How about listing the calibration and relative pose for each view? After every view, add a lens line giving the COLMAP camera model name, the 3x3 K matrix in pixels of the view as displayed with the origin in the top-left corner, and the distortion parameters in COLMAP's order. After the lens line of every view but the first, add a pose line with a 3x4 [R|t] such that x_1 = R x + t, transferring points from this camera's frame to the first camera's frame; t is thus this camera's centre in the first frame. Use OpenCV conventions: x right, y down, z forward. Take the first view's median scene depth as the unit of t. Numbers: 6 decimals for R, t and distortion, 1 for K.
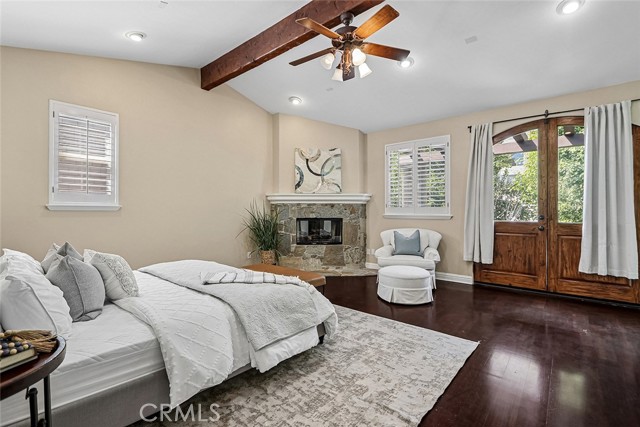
lens RADIAL K [[292.3, 0, 314.0], [0, 292.3, 212.3], [0, 0, 1]] dist [-0.001180, -0.000682]
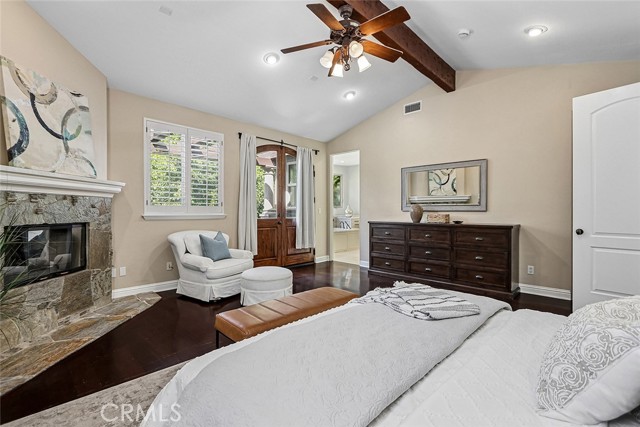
lens RADIAL K [[292.3, 0, 314.0], [0, 292.3, 212.3], [0, 0, 1]] dist [-0.001180, -0.000682]
pose [[0.066092, -0.003356, 0.997808, -0.443591], [0.000849, 0.999994, 0.003307, -0.001062], [-0.997813, 0.000629, 0.066095, 0.536582]]
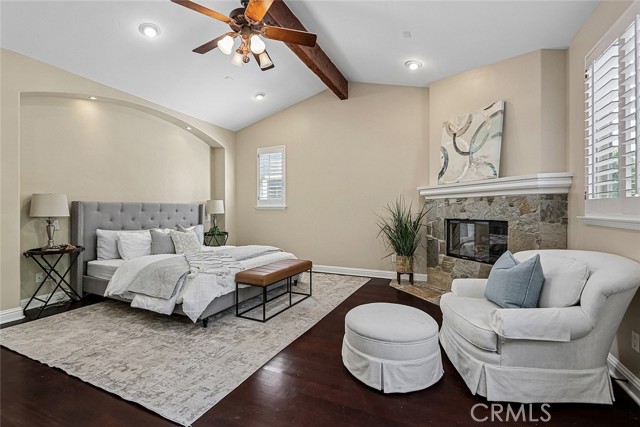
lens RADIAL K [[292.3, 0, 314.0], [0, 292.3, 212.3], [0, 0, 1]] dist [-0.001180, -0.000682]
pose [[0.280810, 0.006706, -0.959740, 0.546343], [0.000349, 0.999975, 0.007089, -0.001245], [0.959763, -0.002325, 0.280800, 0.486906]]
